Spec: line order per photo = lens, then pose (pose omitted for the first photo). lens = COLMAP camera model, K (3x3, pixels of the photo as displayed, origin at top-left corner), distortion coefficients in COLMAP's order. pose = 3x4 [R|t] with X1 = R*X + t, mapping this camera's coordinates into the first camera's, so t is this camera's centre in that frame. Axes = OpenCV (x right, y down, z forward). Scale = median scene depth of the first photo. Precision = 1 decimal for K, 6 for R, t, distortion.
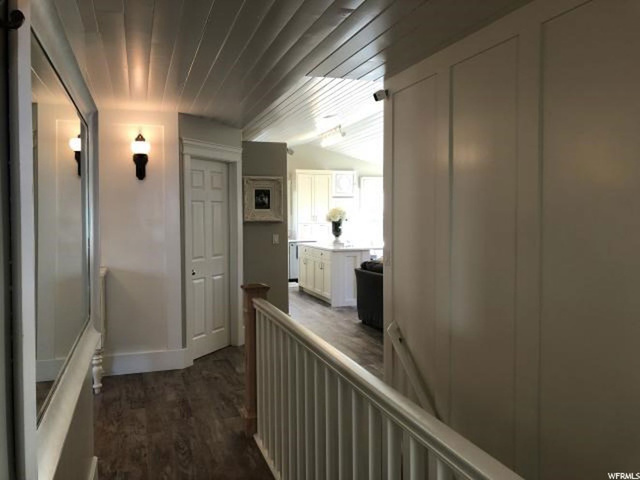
lens RADIAL K [[530.3, 0, 317.4], [0, 530.3, 232.3], [0, 0, 1]] dist [0.028741, -0.015140]
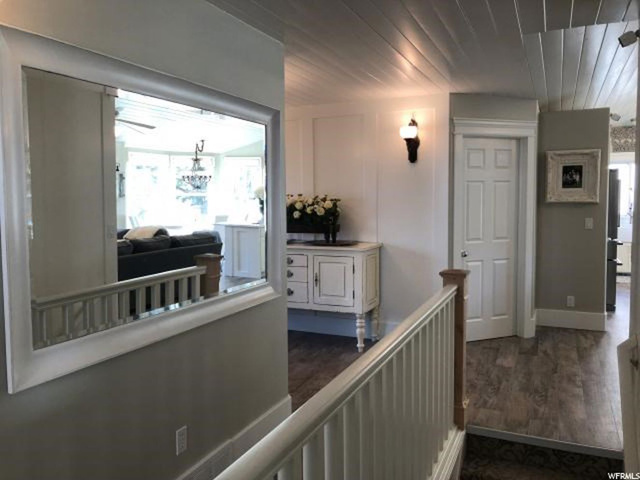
lens RADIAL K [[530.3, 0, 317.4], [0, 530.3, 232.3], [0, 0, 1]] dist [0.028741, -0.015140]
pose [[0.714808, 0.044746, -0.697888, 0.241548], [-0.018669, 0.998816, 0.044919, -0.003737], [0.699072, -0.019079, 0.714797, 0.097794]]
